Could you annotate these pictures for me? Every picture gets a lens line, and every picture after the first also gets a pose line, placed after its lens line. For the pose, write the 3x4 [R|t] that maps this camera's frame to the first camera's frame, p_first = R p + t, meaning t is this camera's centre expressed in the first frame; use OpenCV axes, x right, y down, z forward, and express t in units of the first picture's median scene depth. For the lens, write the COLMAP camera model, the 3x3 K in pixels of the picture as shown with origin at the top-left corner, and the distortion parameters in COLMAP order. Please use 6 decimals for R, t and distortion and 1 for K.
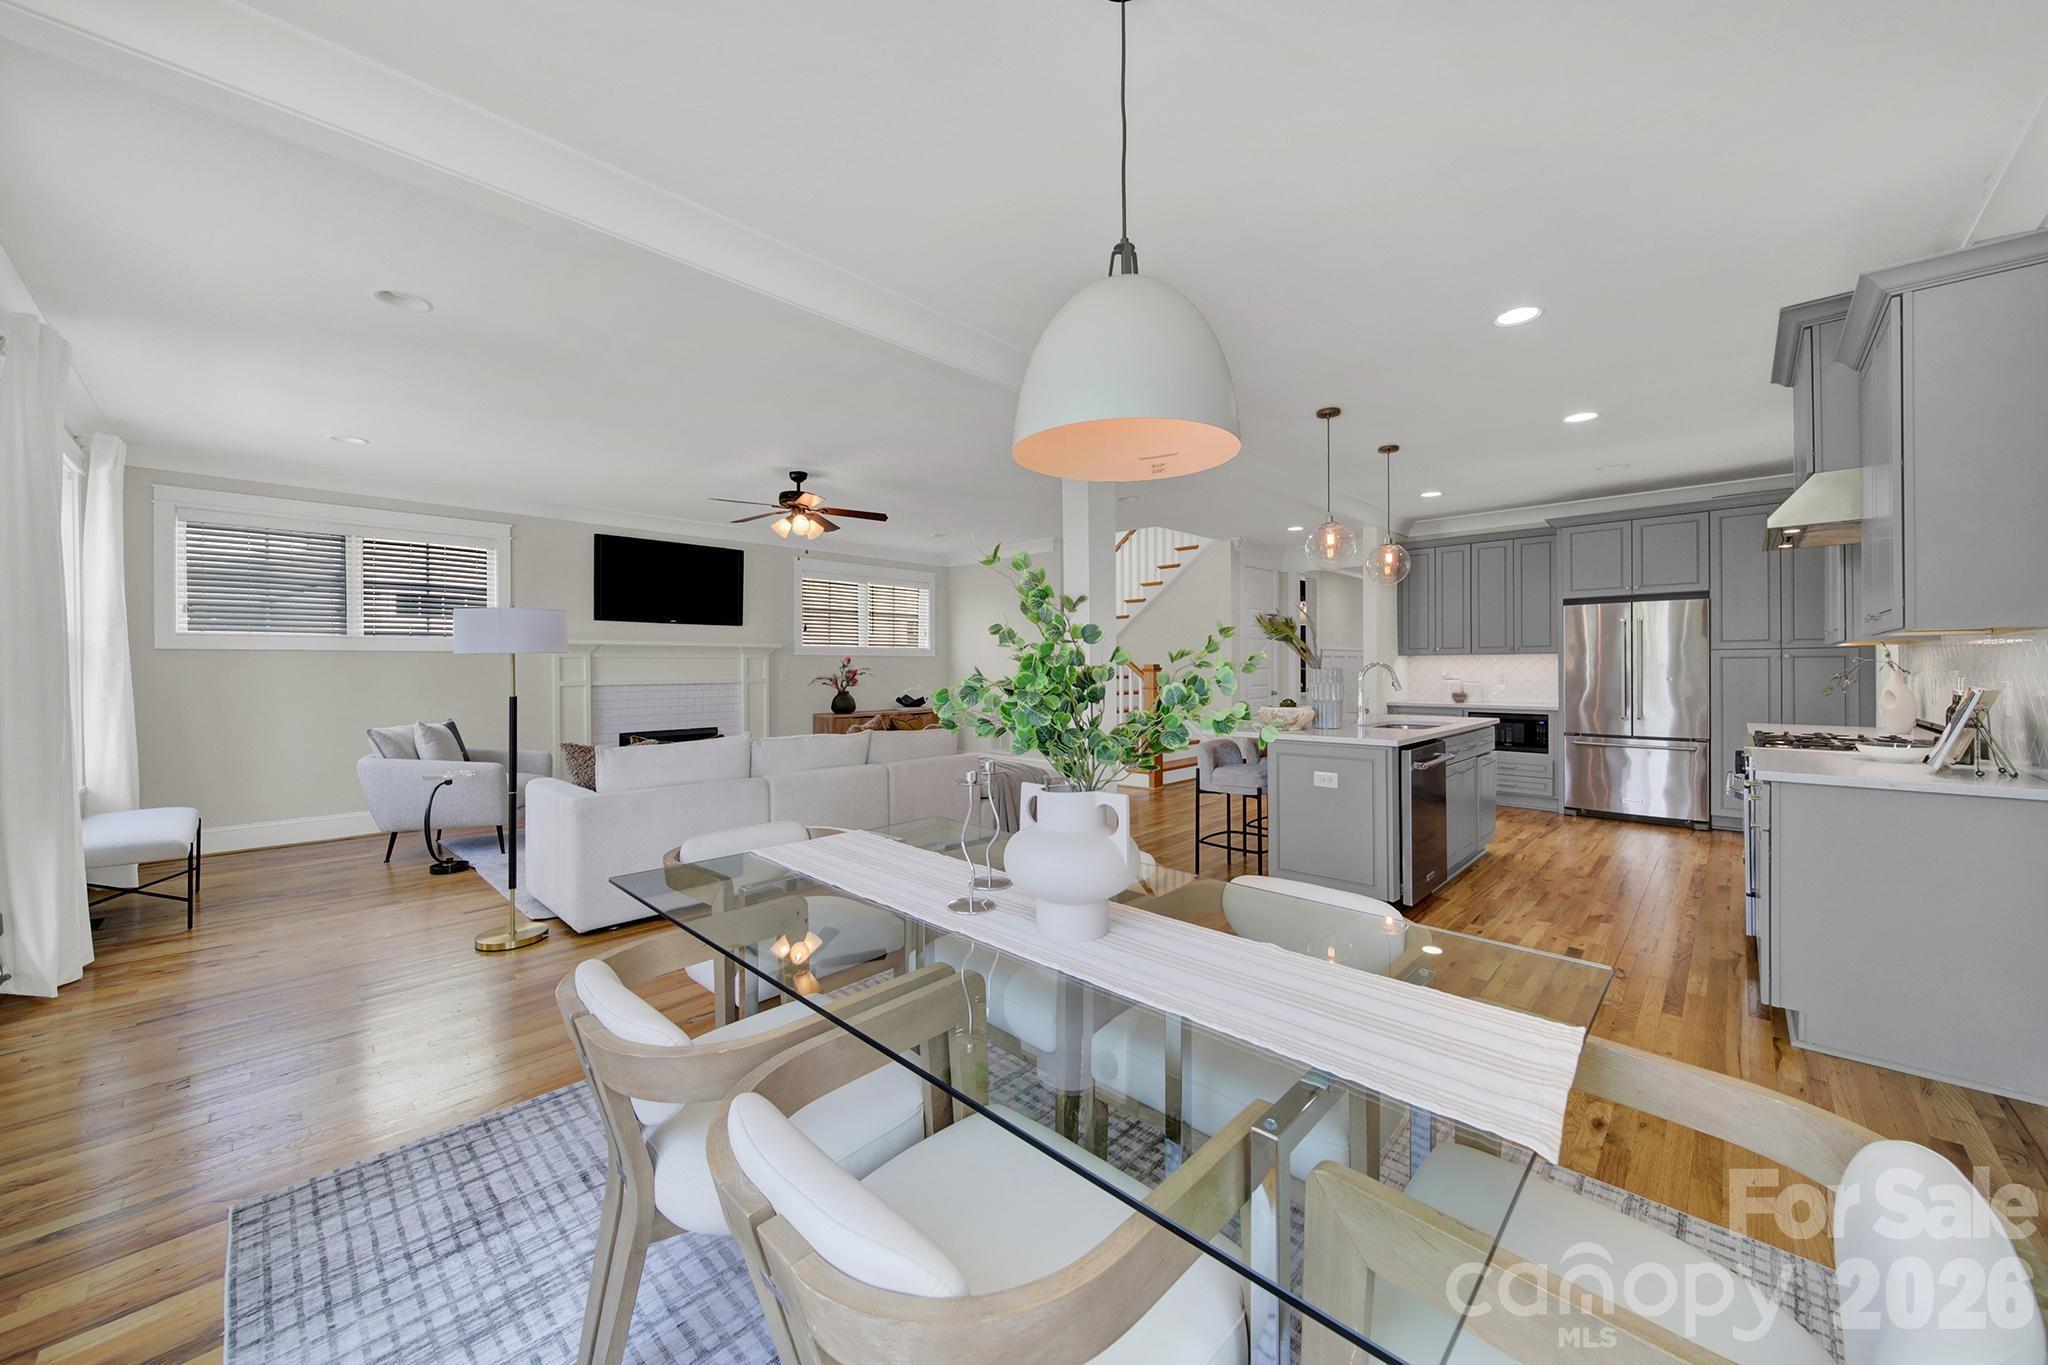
lens RADIAL K [[736.7, 0, 1014.5], [0, 736.7, 670.3], [0, 0, 1]] dist [0.001398, -0.001777]
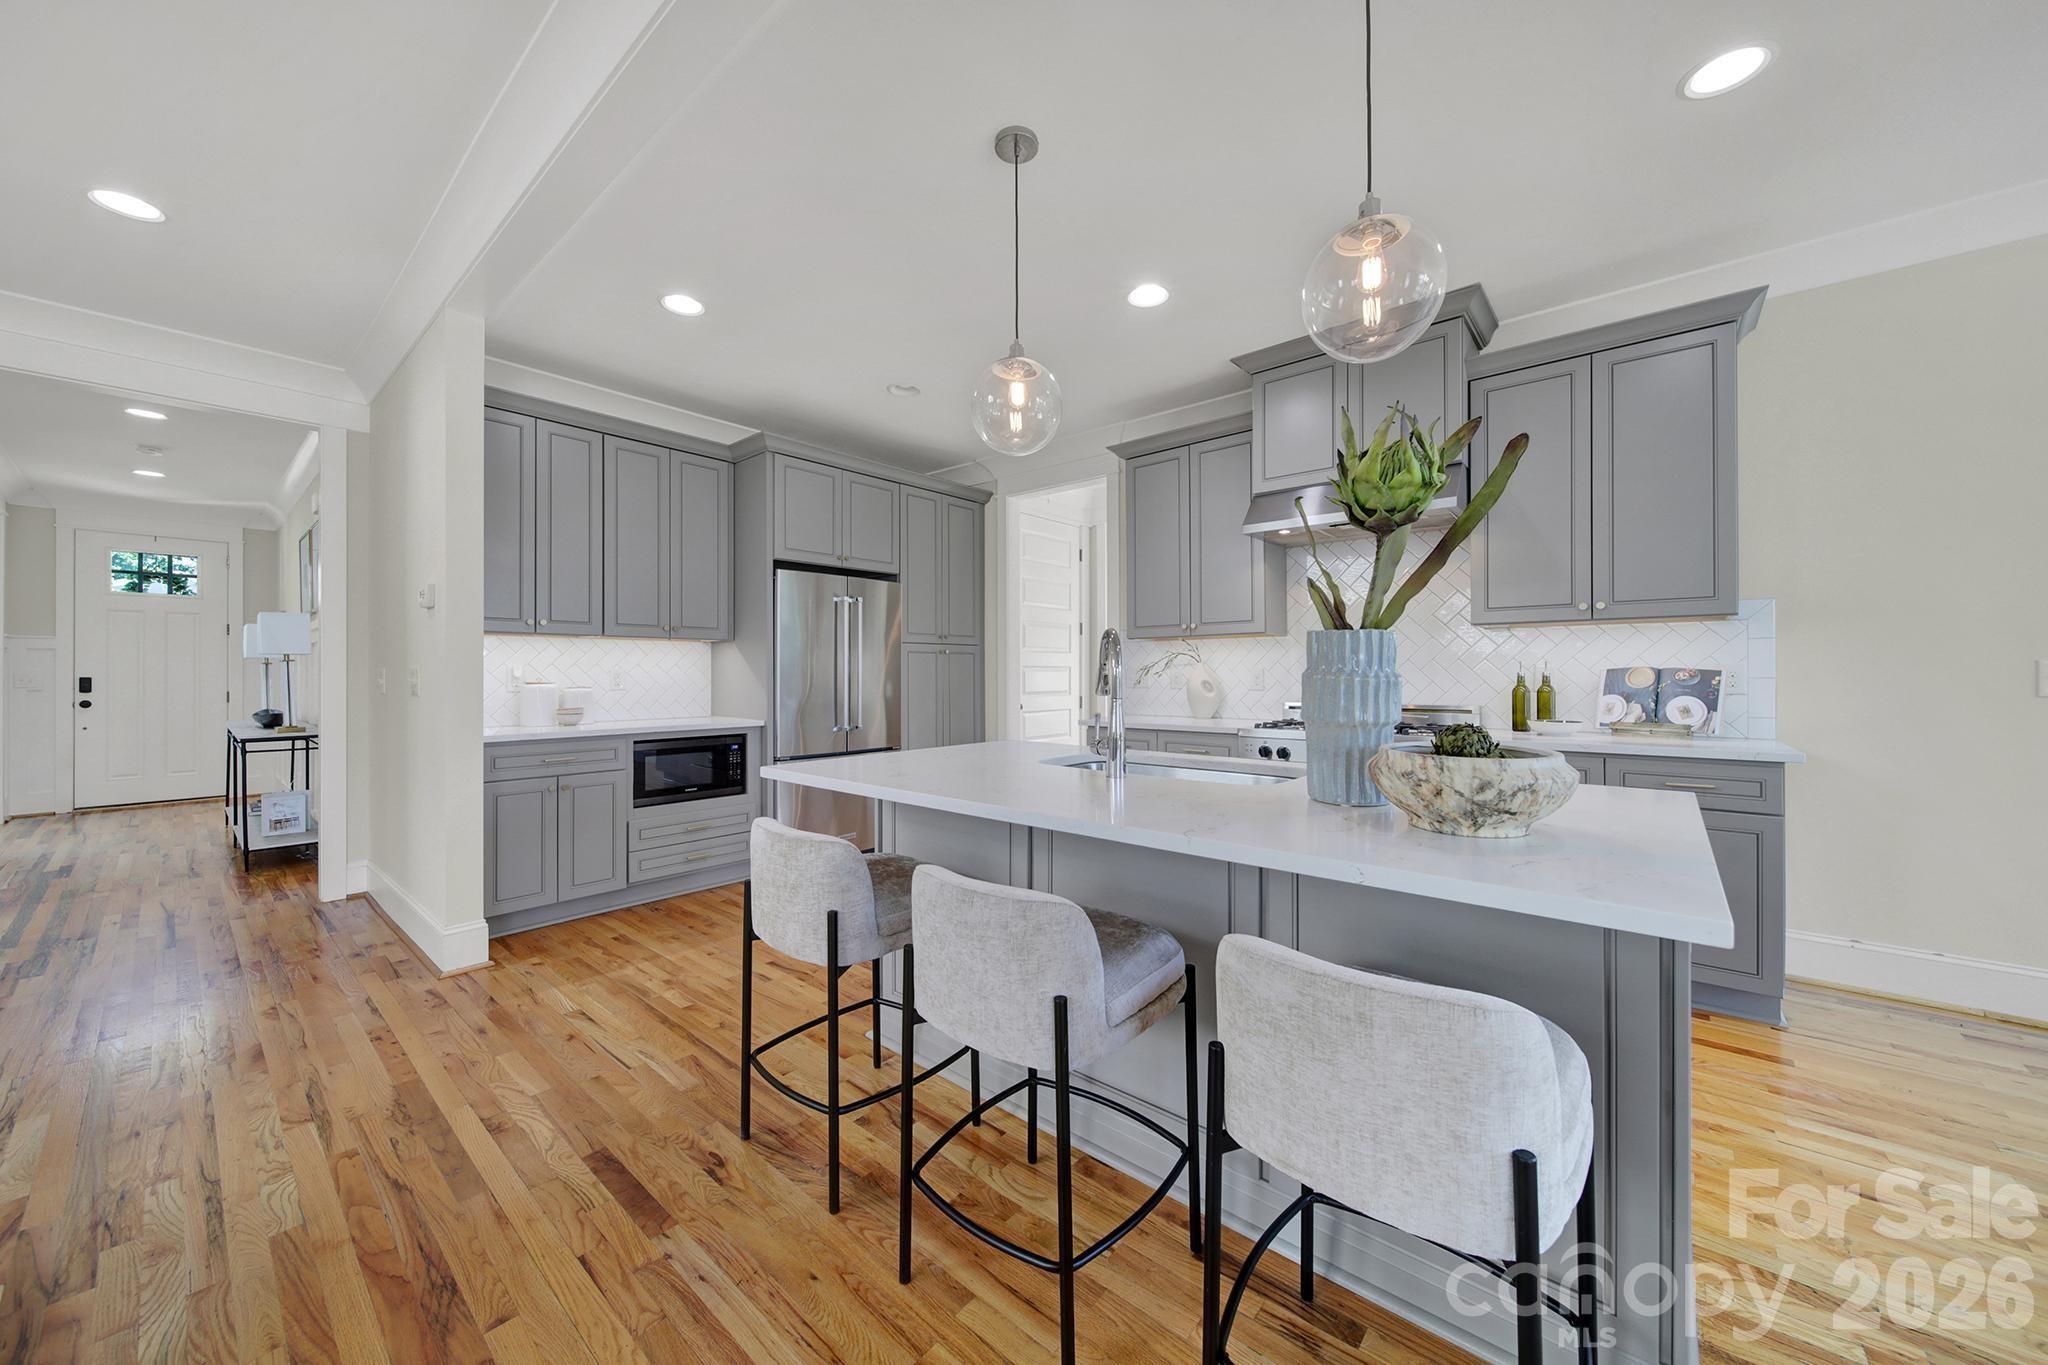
lens RADIAL K [[736.7, 0, 1022.7], [0, 736.7, 678.0], [0, 0, 1]] dist [0.001398, -0.001777]
pose [[-0.061699, -0.002046, 0.998093, 0.051980], [0.008207, 0.999963, 0.002557, 0.010086], [-0.998061, 0.008349, -0.061680, 0.699924]]
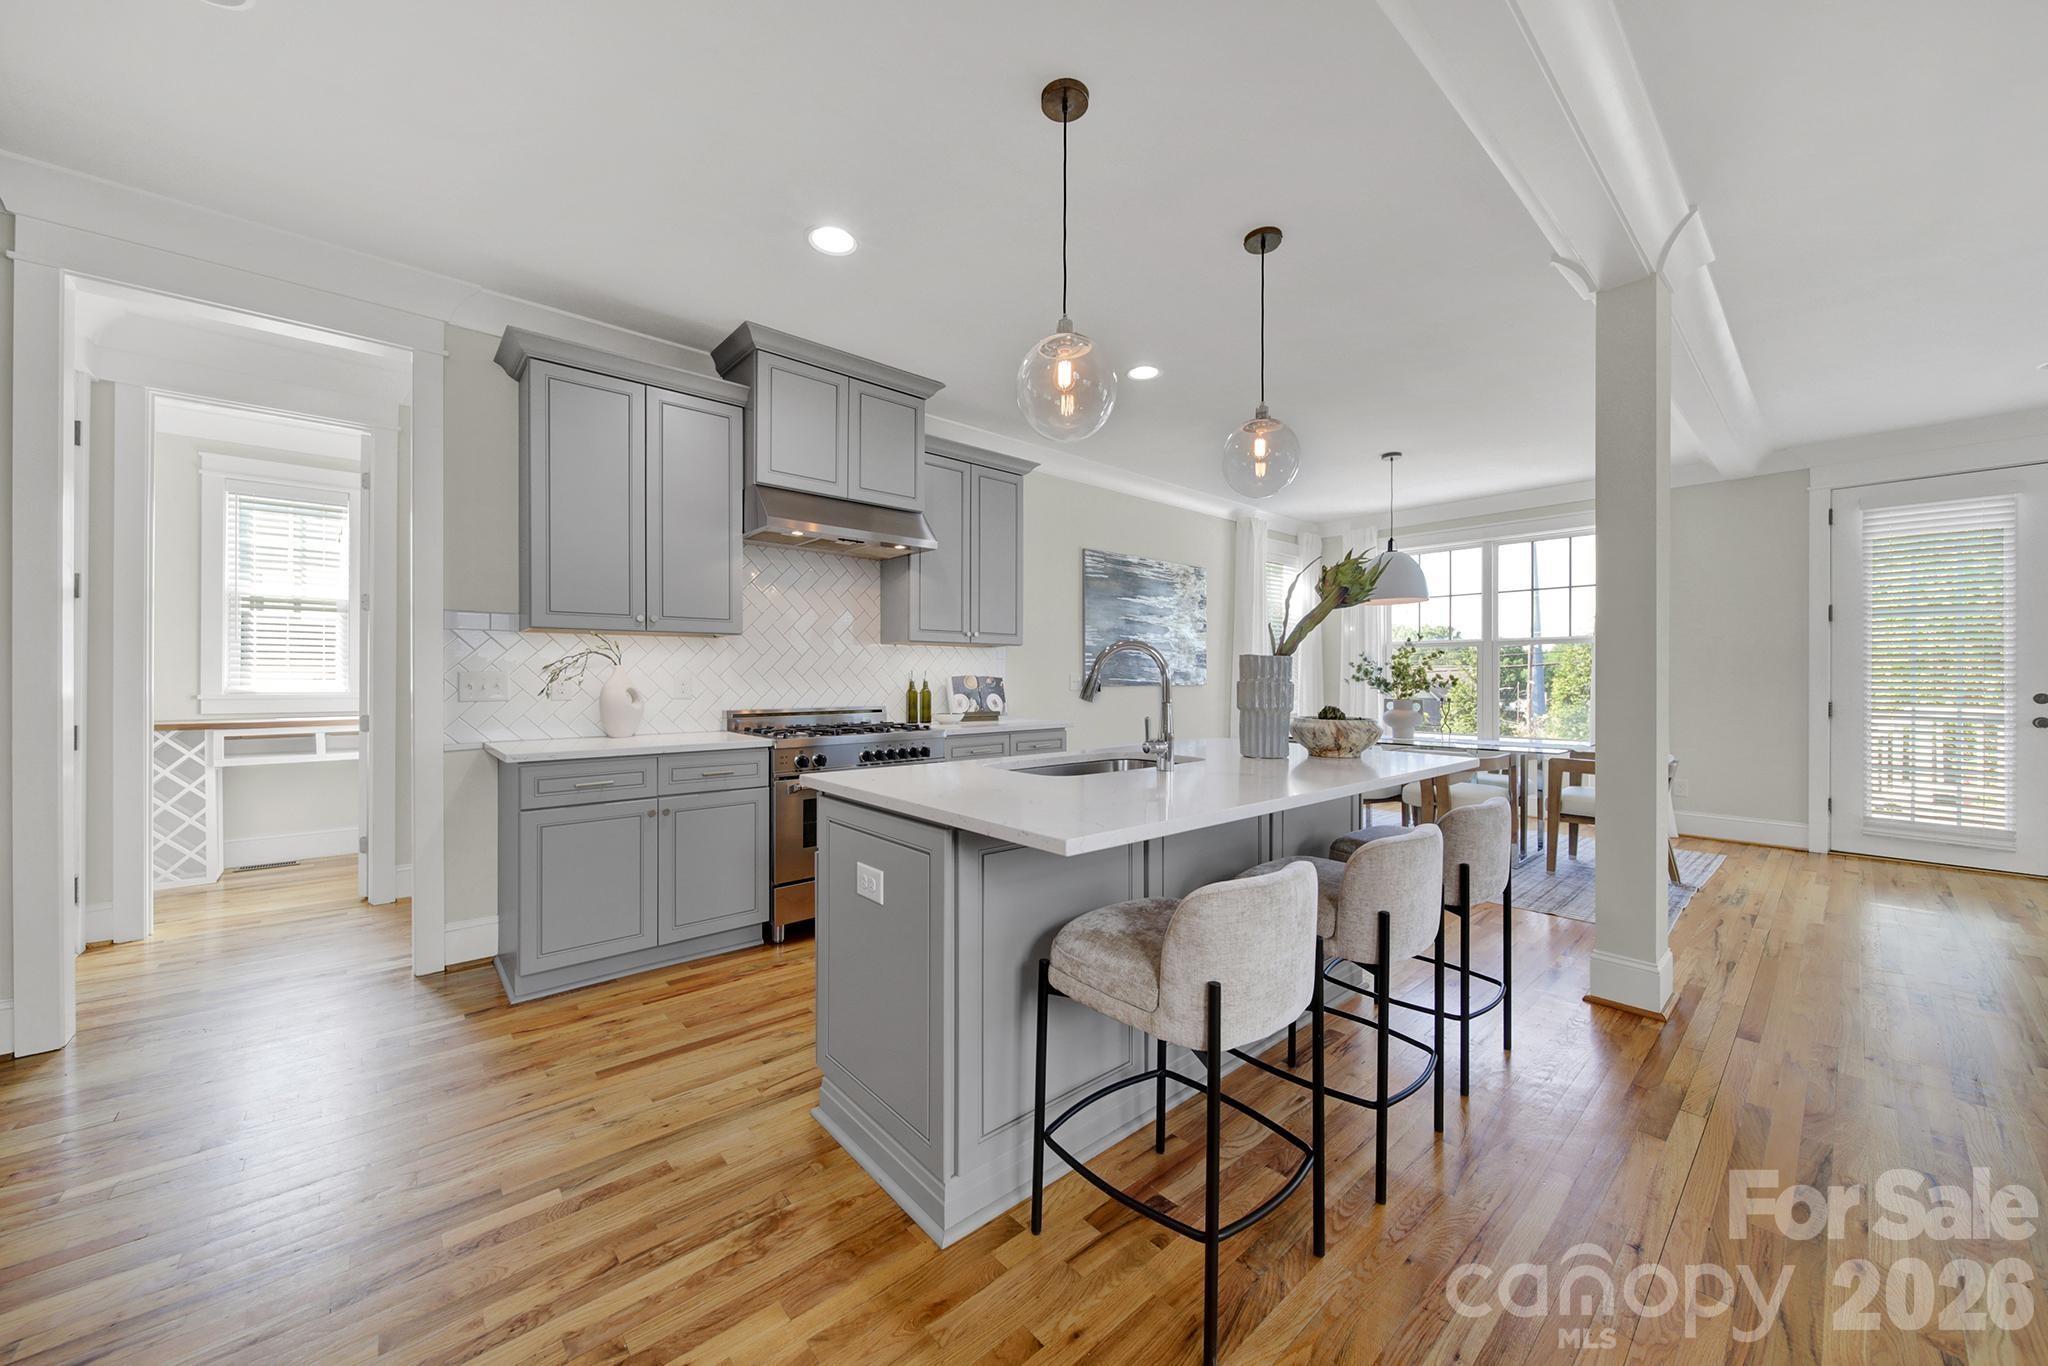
lens RADIAL K [[736.7, 0, 1022.9], [0, 736.7, 676.5], [0, 0, 1]] dist [0.001398, -0.001777]
pose [[-0.997371, 0.003366, 0.072383, 0.347363], [0.003749, 0.999980, 0.005151, 0.005719], [-0.072364, 0.005409, -0.997364, 0.960414]]
